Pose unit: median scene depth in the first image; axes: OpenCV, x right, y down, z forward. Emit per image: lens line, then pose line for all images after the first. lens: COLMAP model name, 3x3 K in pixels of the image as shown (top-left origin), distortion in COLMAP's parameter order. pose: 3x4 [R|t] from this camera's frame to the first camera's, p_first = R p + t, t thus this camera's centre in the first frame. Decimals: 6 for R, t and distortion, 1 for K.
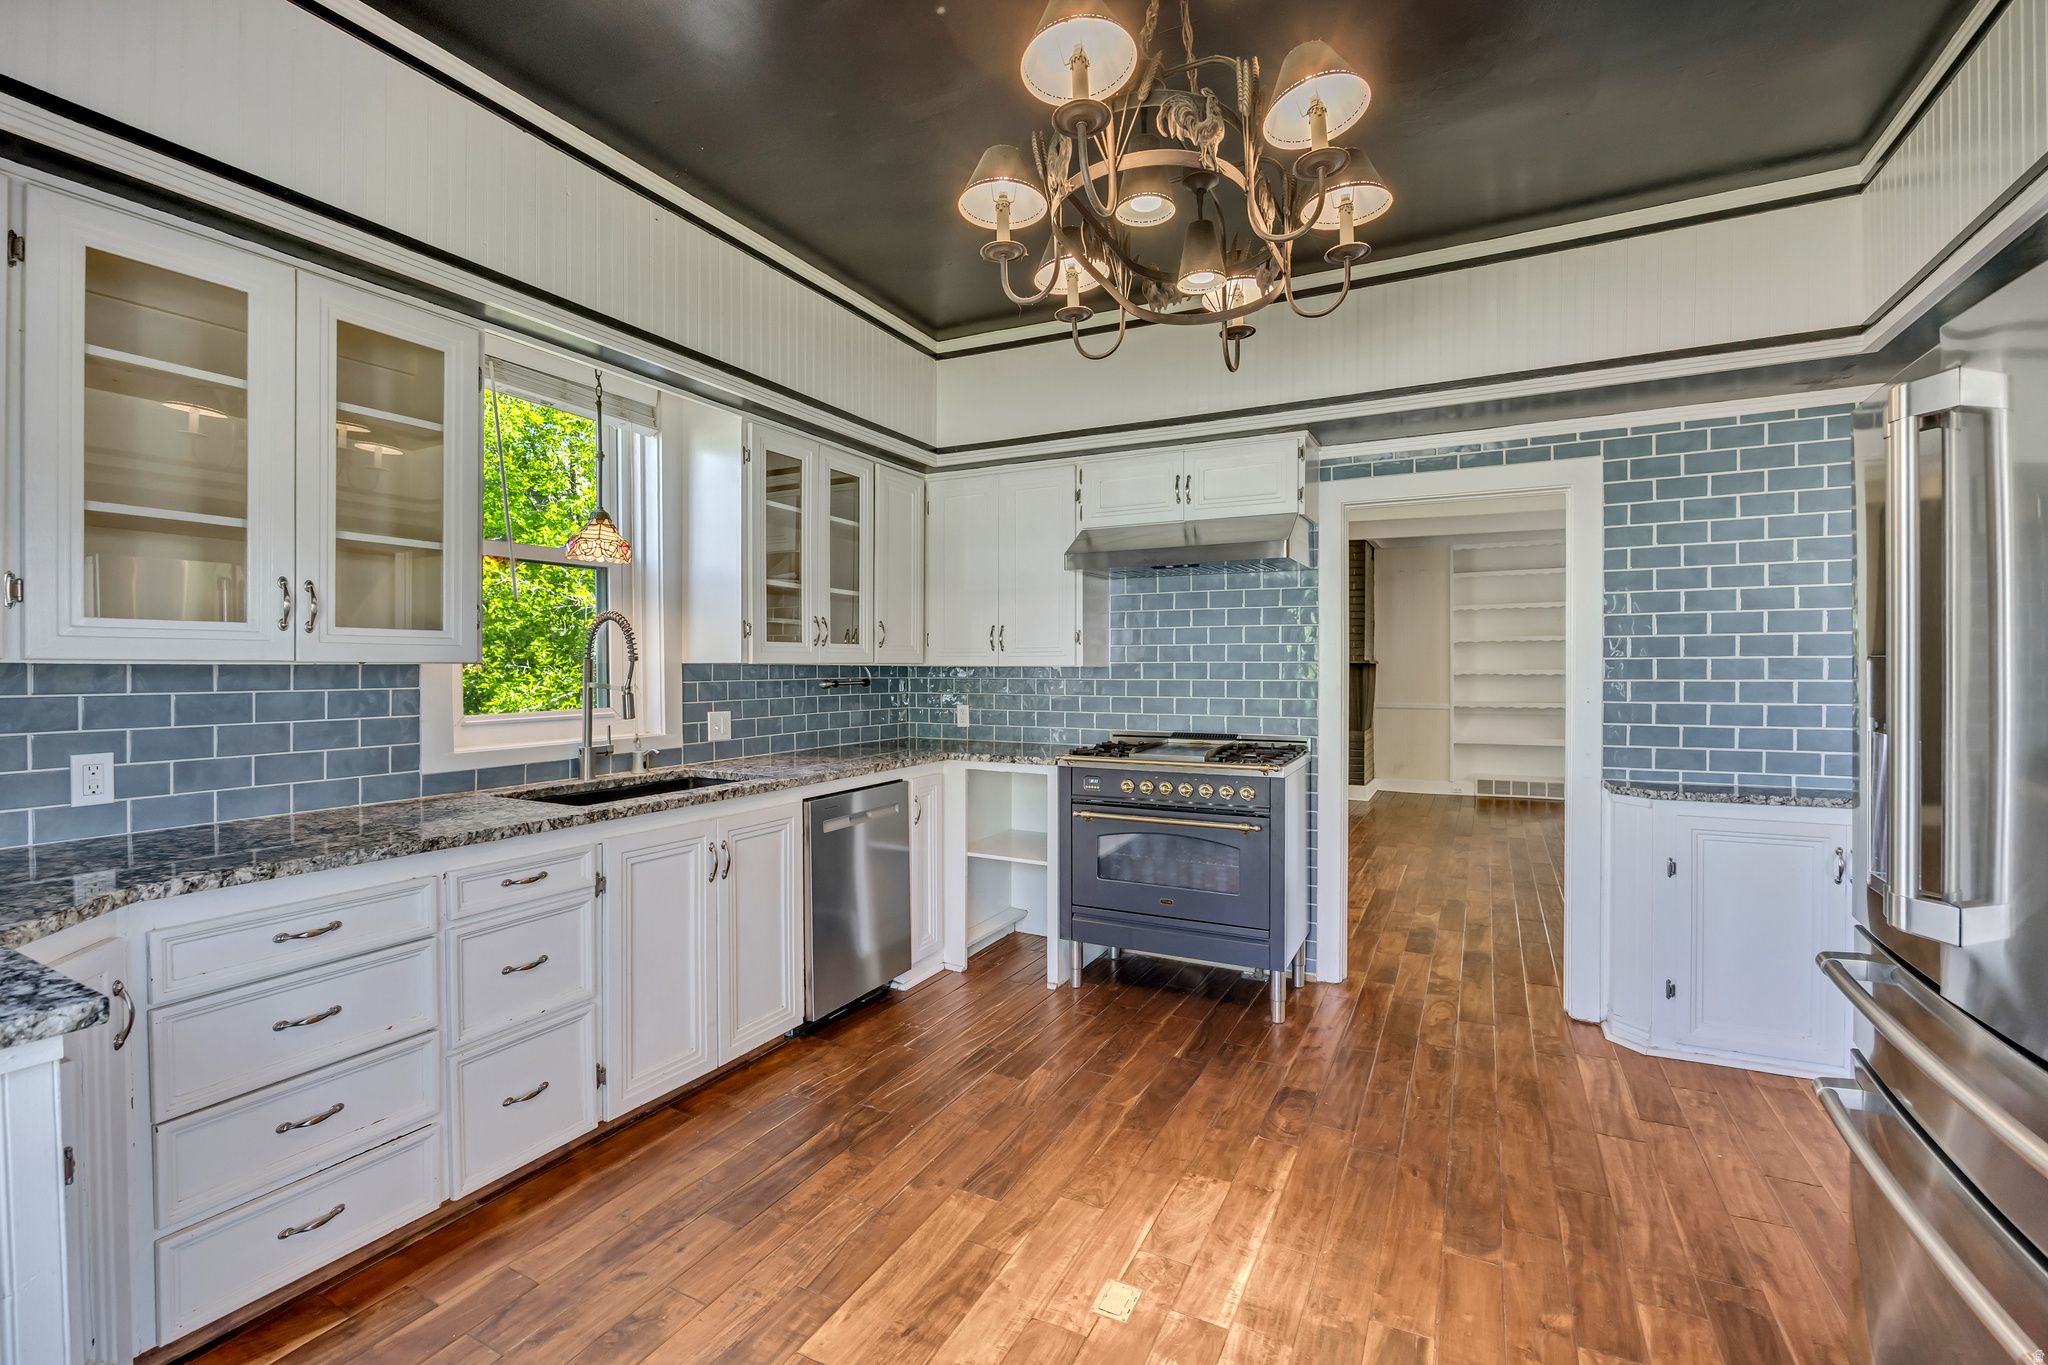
lens RADIAL K [[893.7, 0, 1017.1], [0, 893.7, 674.8], [0, 0, 1]] dist [-0.001004, 0.000052]
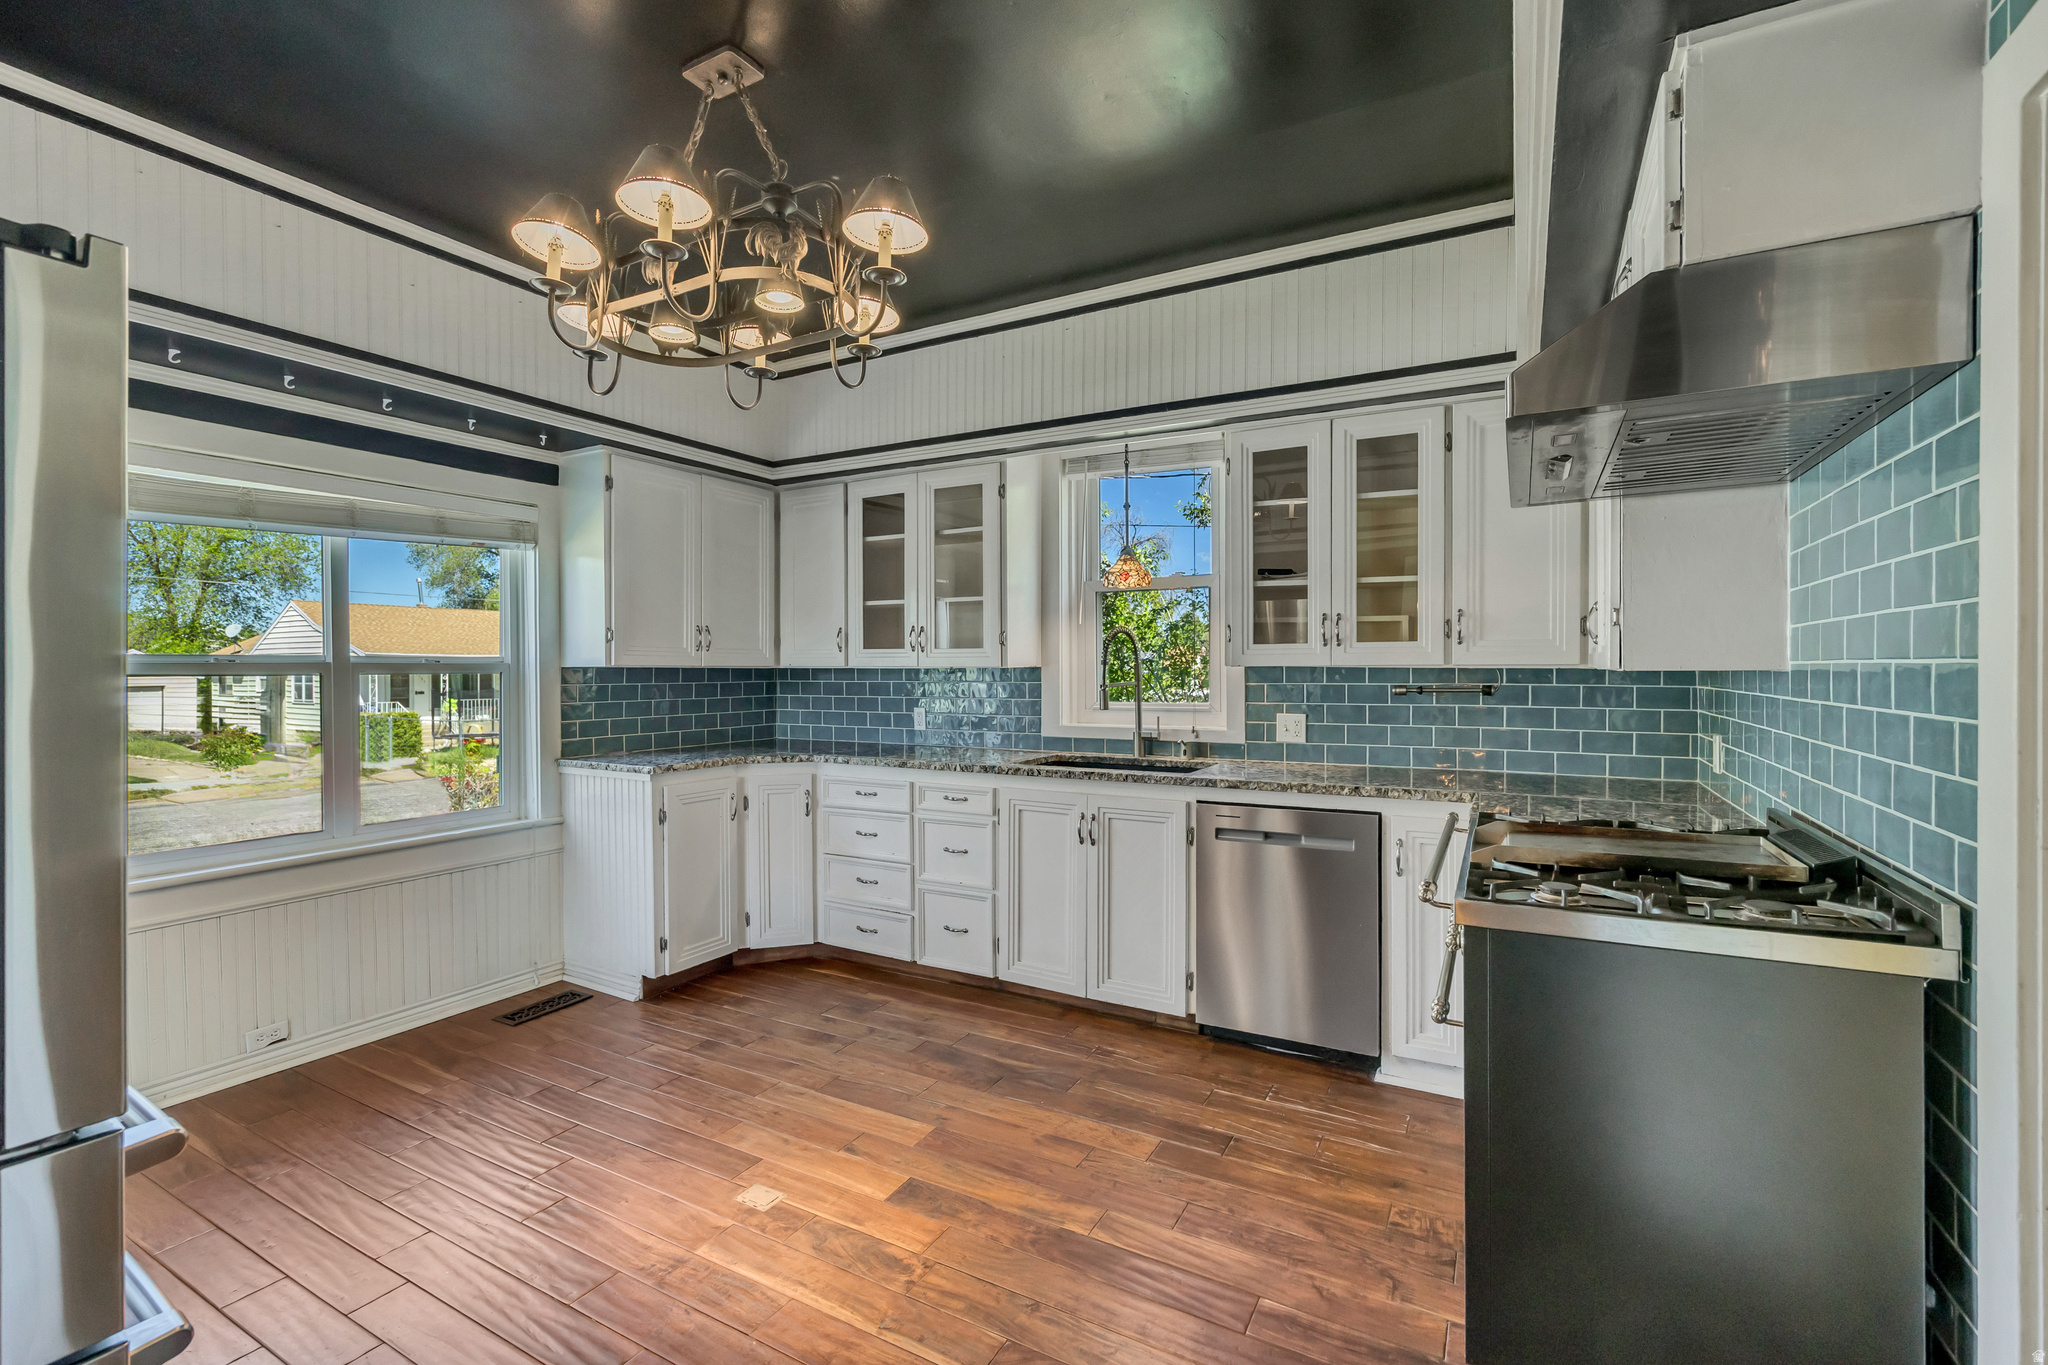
lens RADIAL K [[893.7, 0, 1017.1], [0, 893.7, 674.9], [0, 0, 1]] dist [-0.001004, 0.000052]
pose [[-0.028133, 0.008001, -0.999572, 0.819761], [-0.006870, 0.999943, 0.008197, -0.010306], [0.999581, 0.007098, -0.028077, 0.867844]]
